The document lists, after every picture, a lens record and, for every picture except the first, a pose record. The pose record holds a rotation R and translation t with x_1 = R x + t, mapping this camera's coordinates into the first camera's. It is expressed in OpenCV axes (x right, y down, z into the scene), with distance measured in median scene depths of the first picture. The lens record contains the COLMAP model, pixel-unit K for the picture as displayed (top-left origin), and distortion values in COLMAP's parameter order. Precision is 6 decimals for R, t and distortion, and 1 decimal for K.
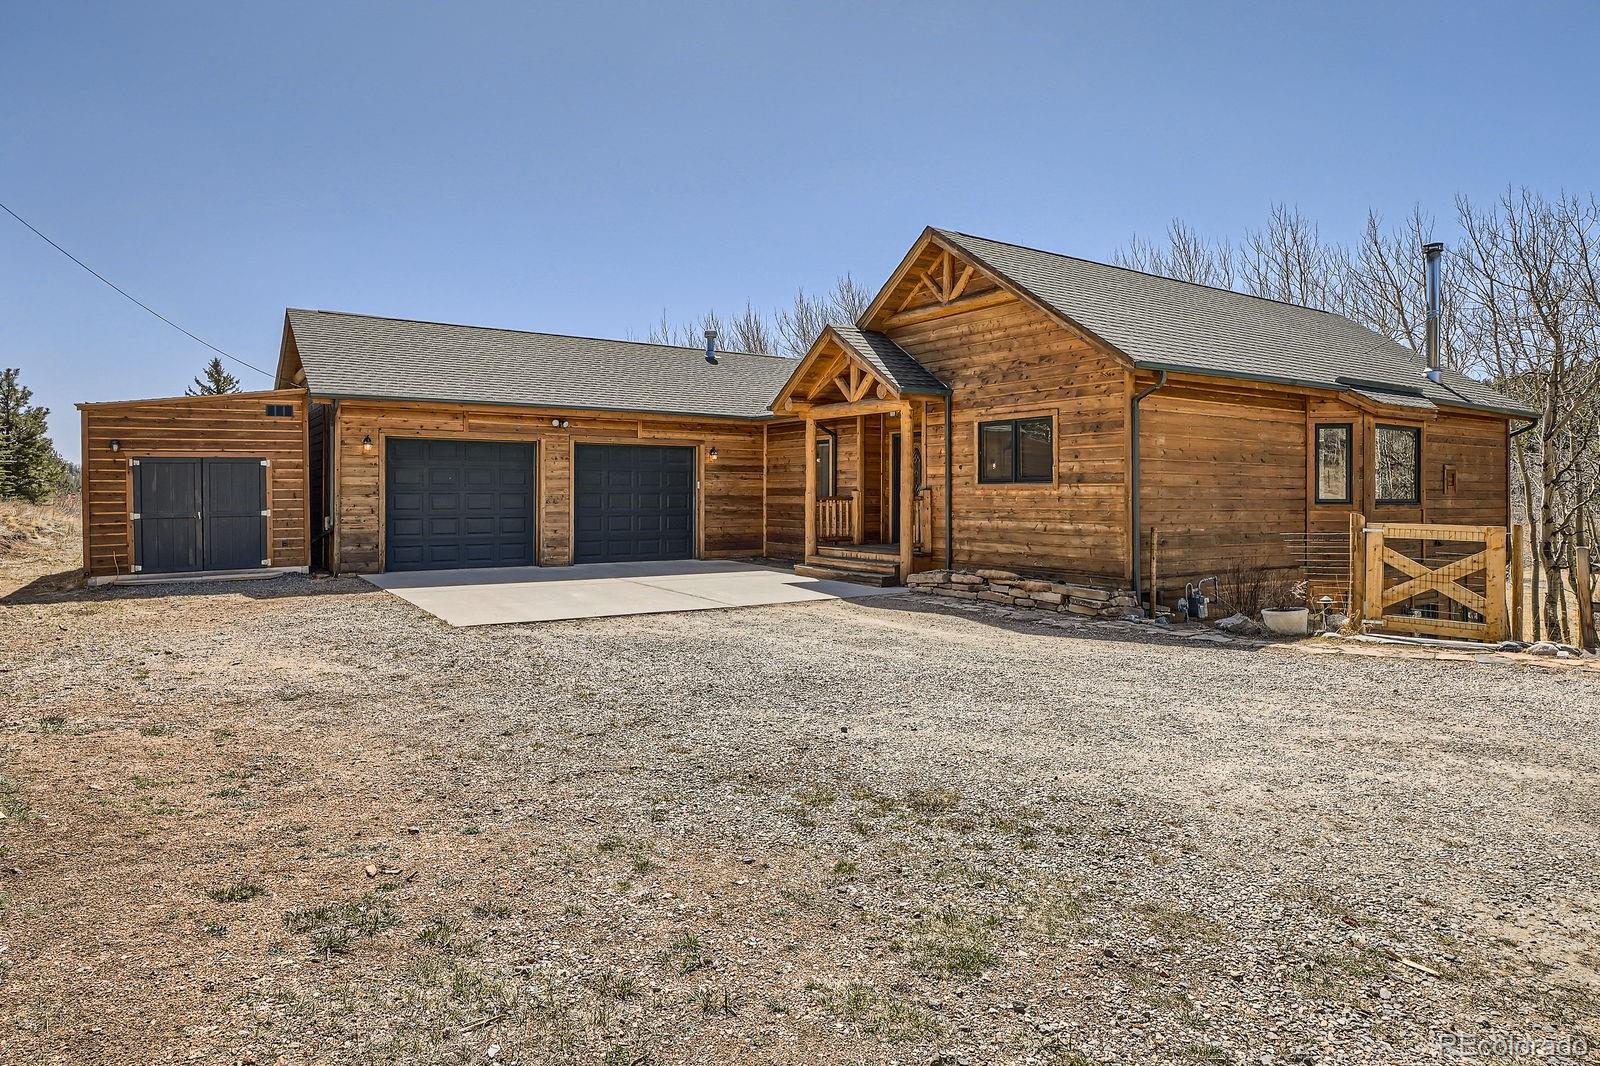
lens RADIAL K [[951.4, 0, 808.0], [0, 951.4, 499.3], [0, 0, 1]] dist [0.004904, 0.000498]
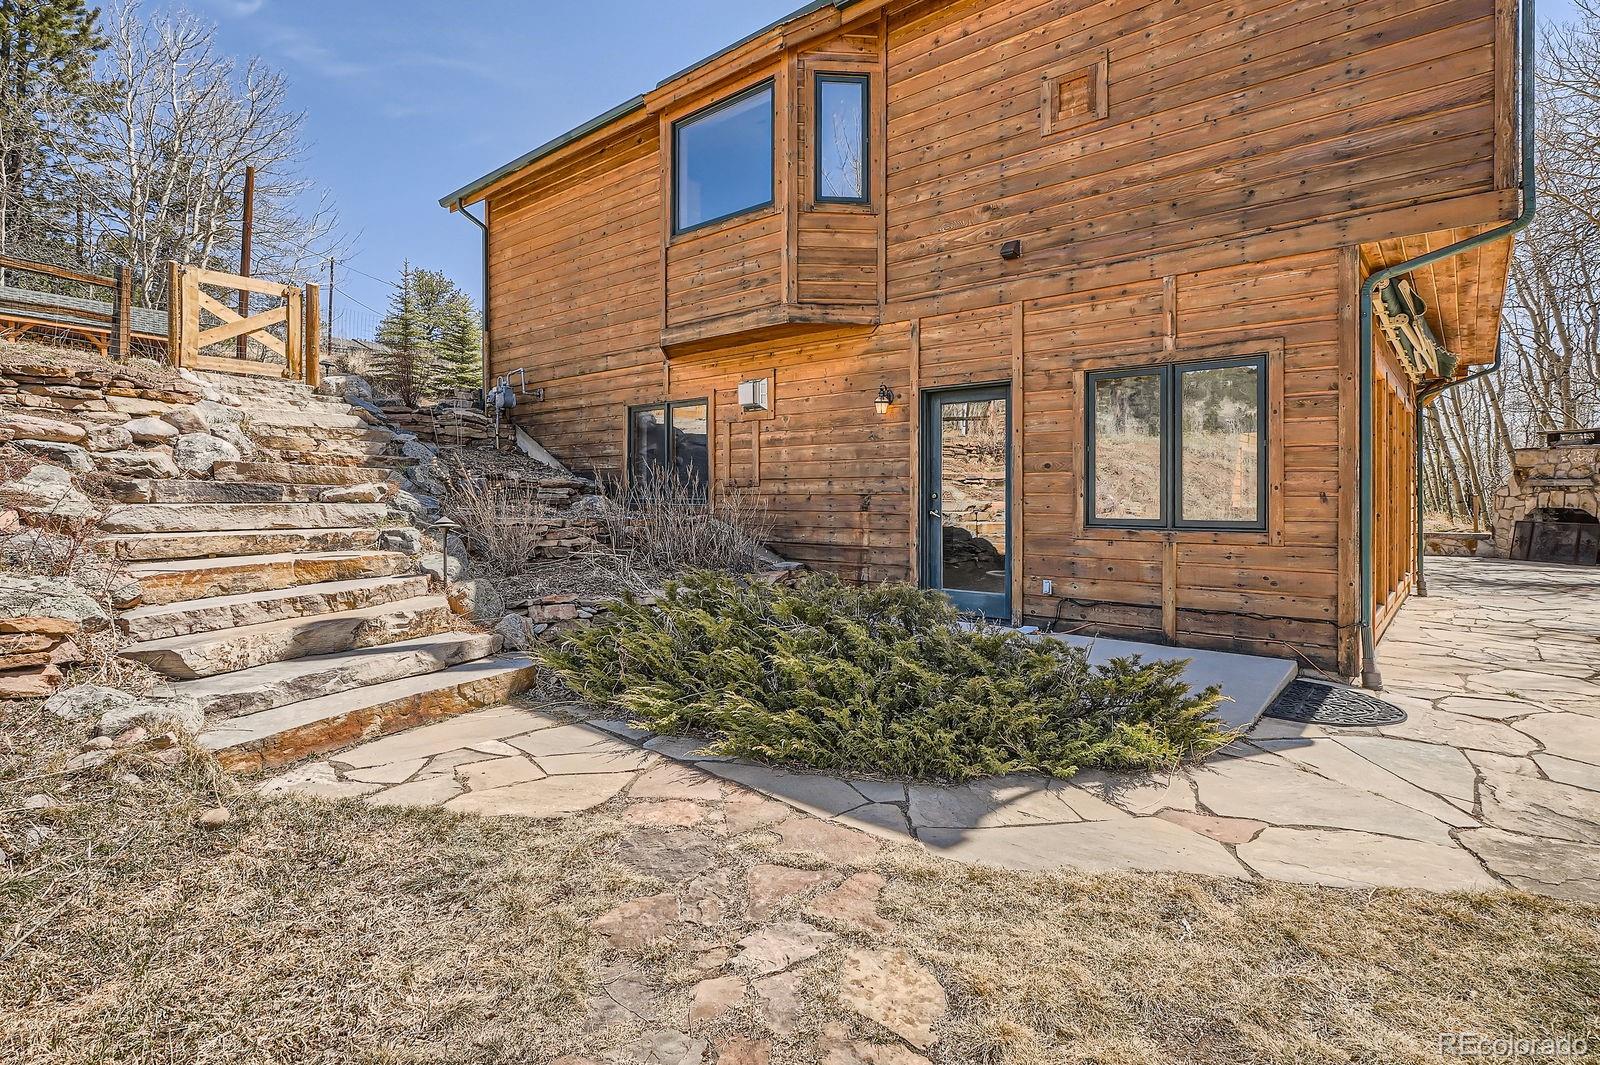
lens RADIAL K [[792.7, 0, 797.4], [0, 792.7, 491.3], [0, 0, 1]] dist [-0.003886, 0.001172]
pose [[0.271435, -0.005722, -0.962440, 0.949278], [-0.004381, 0.999965, -0.007181, 0.156550], [0.962447, 0.006165, 0.271400, 0.746991]]
